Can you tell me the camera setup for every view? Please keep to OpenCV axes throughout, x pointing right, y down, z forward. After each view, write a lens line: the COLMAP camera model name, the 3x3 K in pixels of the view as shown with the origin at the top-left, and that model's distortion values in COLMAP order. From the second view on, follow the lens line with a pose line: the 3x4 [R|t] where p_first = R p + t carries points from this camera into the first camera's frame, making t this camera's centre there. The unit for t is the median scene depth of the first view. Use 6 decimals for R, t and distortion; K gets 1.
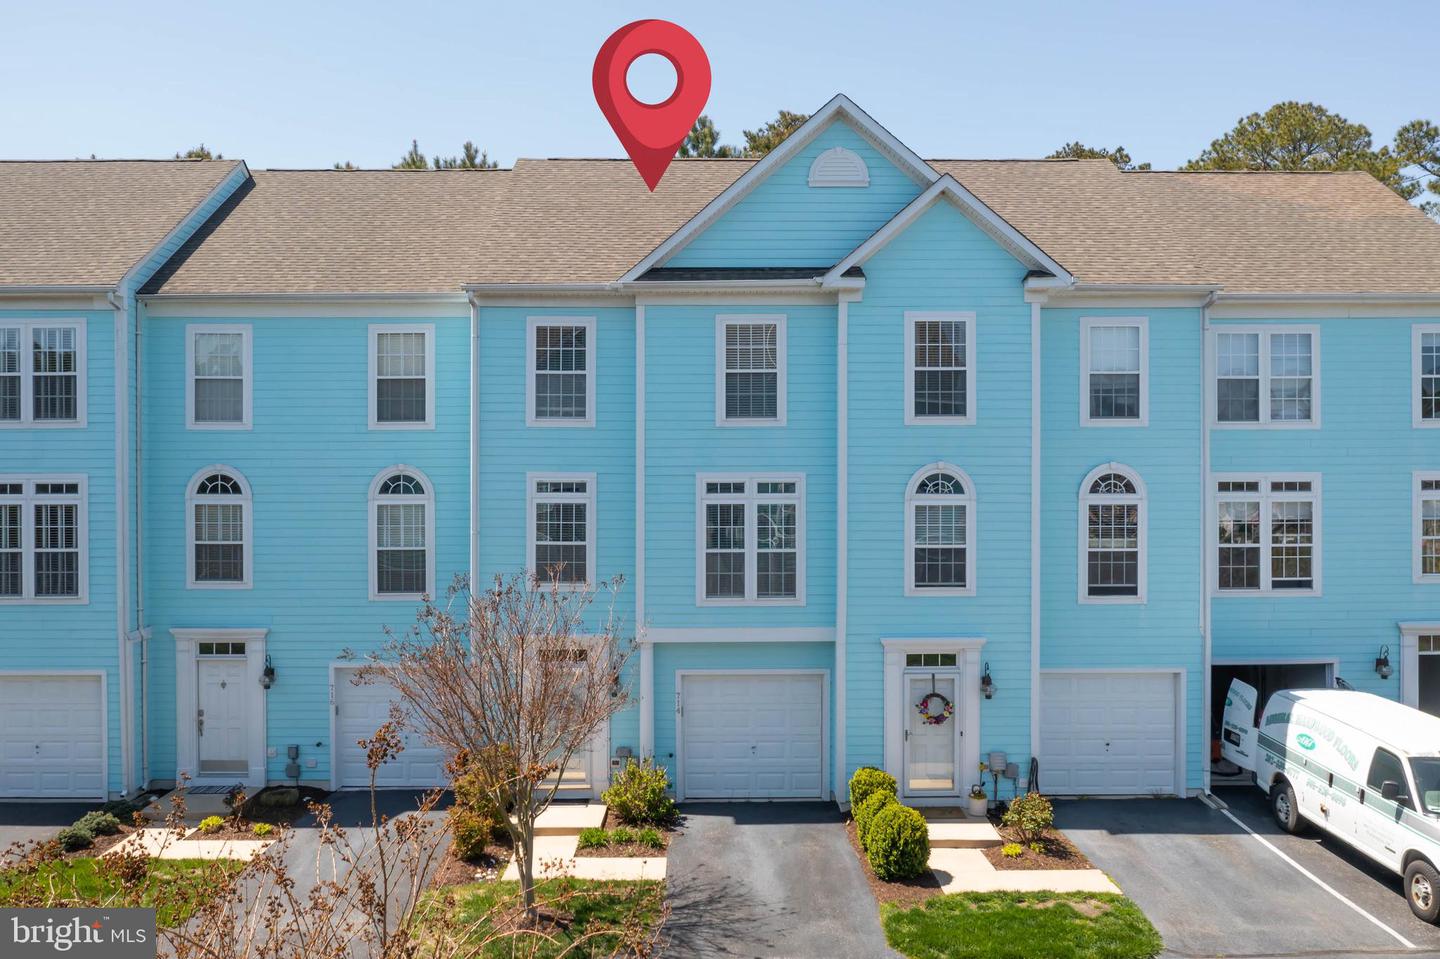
lens RADIAL K [[1164.1, 0, 710.9], [0, 1164.1, 471.7], [0, 0, 1]] dist [-0.025221, -0.001670]
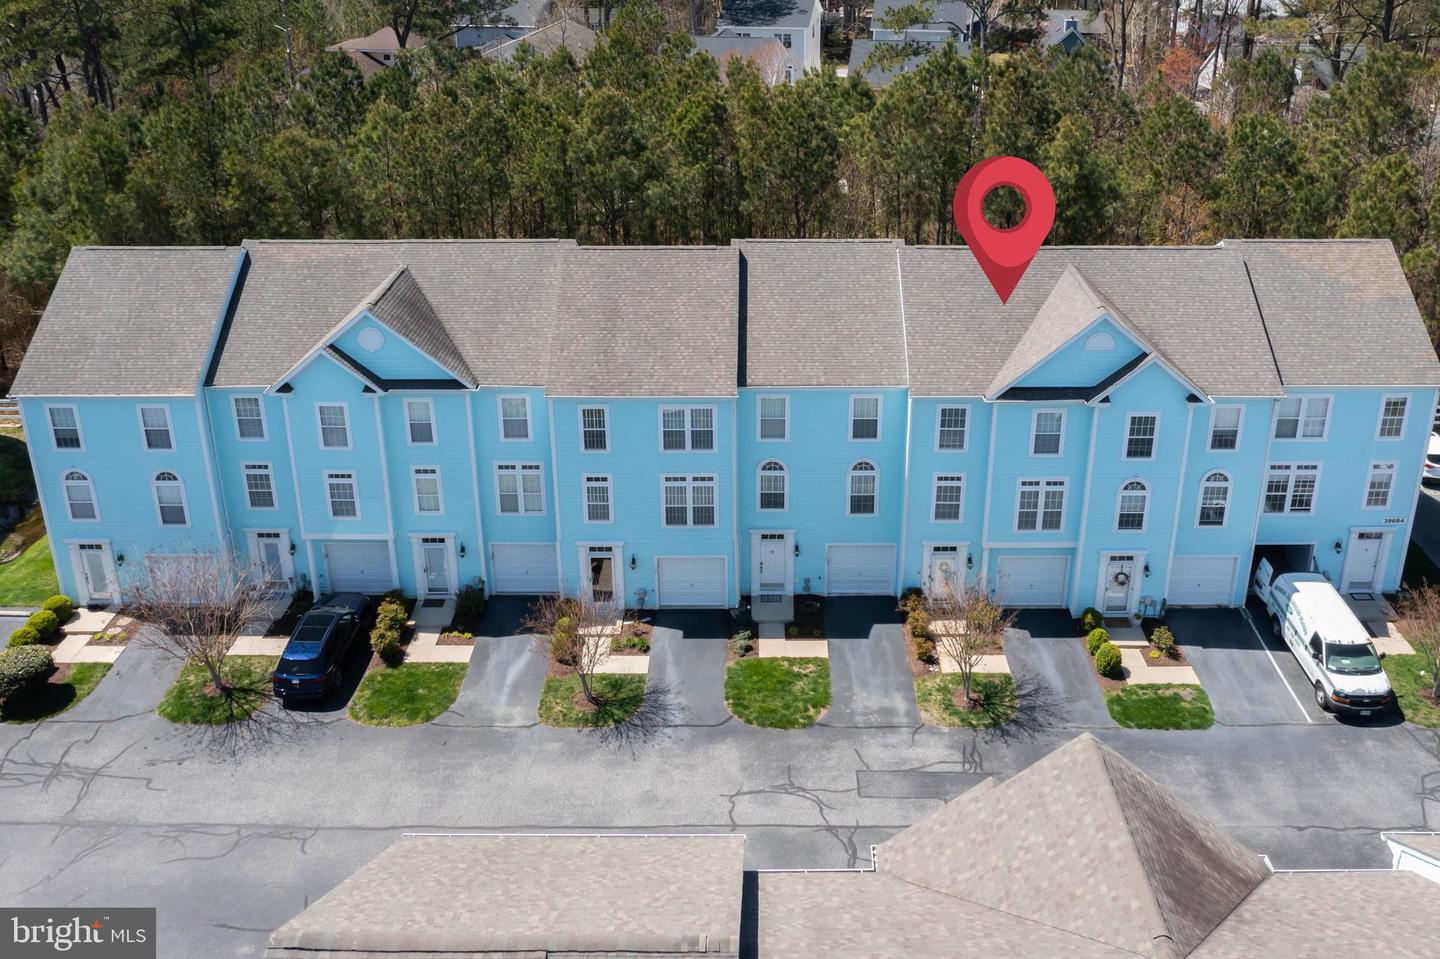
lens RADIAL K [[1232.0, 0, 747.3], [0, 1232.0, 256.0], [0, 0, 1]] dist [-0.013391, -0.011465]
pose [[0.999968, 0.006229, -0.005107, -0.484319], [-0.004204, 0.944392, 0.328794, -1.088990], [0.006871, -0.328762, 0.944388, -0.942339]]
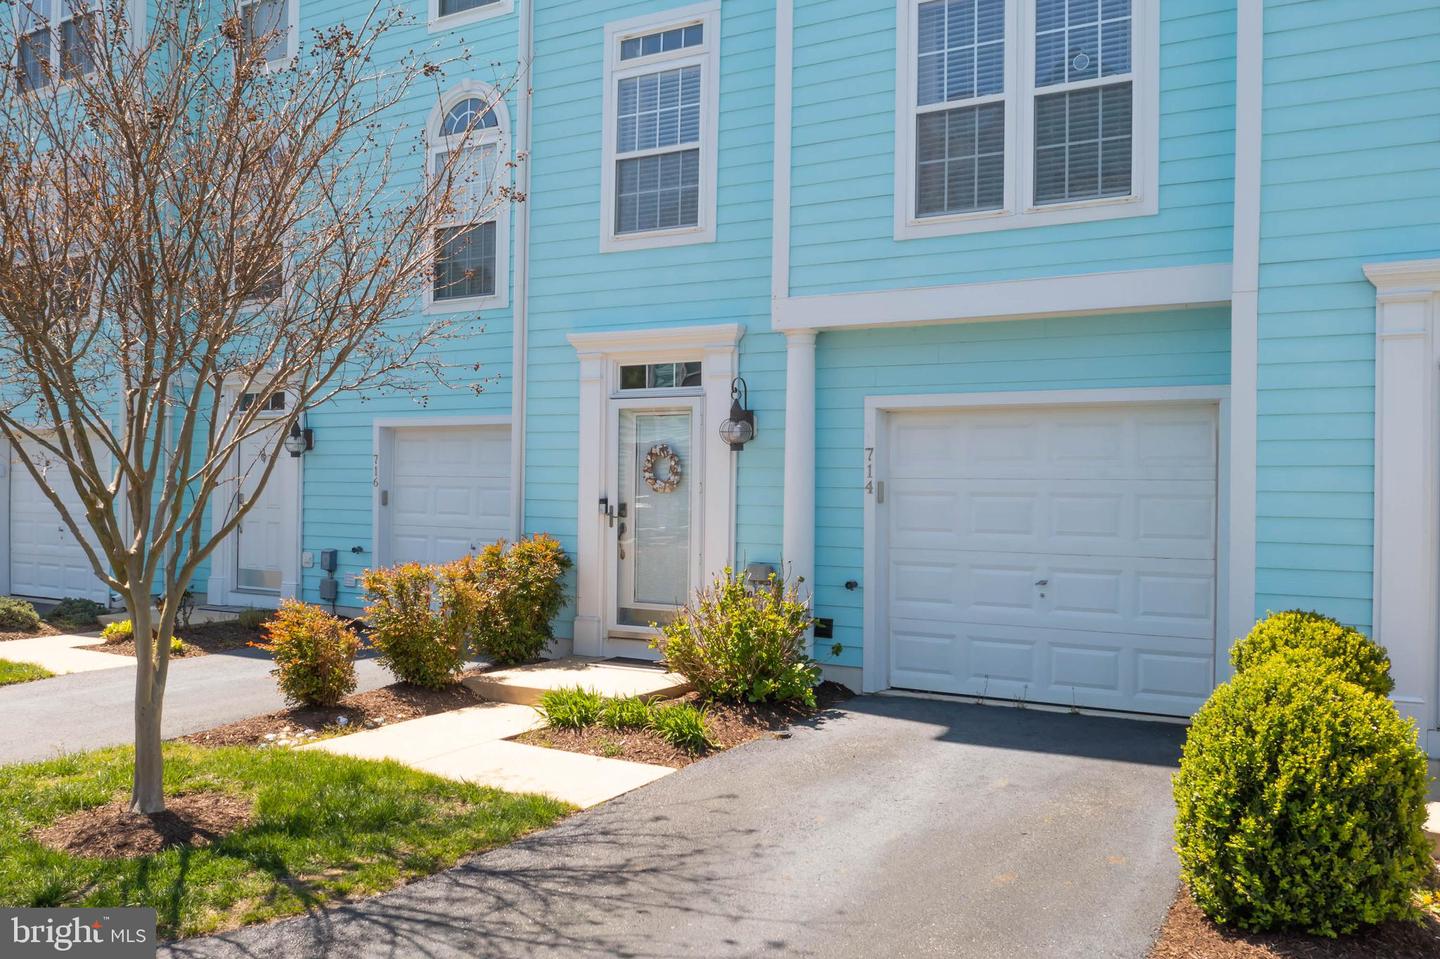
lens RADIAL K [[1164.1, 0, 718.4], [0, 1164.1, 483.0], [0, 0, 1]] dist [-0.025221, -0.001670]
pose [[0.860928, 0.011159, -0.508604, 0.153711], [-0.016578, 0.999844, -0.006125, 0.210673], [0.508457, 0.013705, 0.860979, 0.590369]]
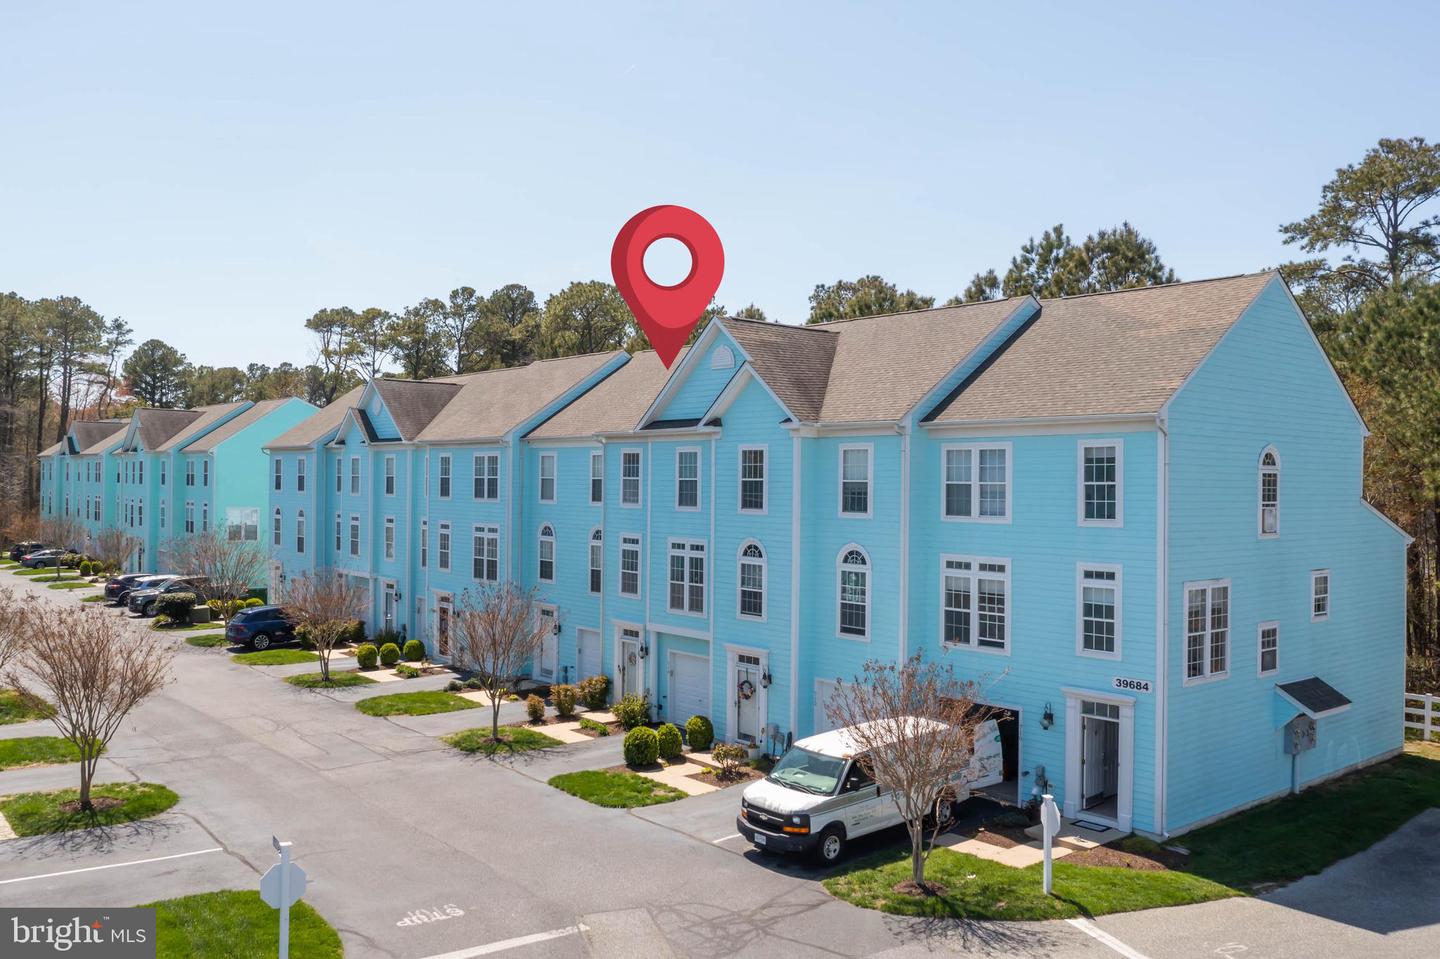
lens RADIAL K [[1164.1, 0, 709.4], [0, 1164.1, 484.7], [0, 0, 1]] dist [-0.025221, -0.001670]
pose [[0.633605, 0.011230, -0.773575, 1.383920], [-0.013254, 0.999905, 0.003659, -0.085103], [0.773543, 0.007935, 0.633694, -0.064926]]
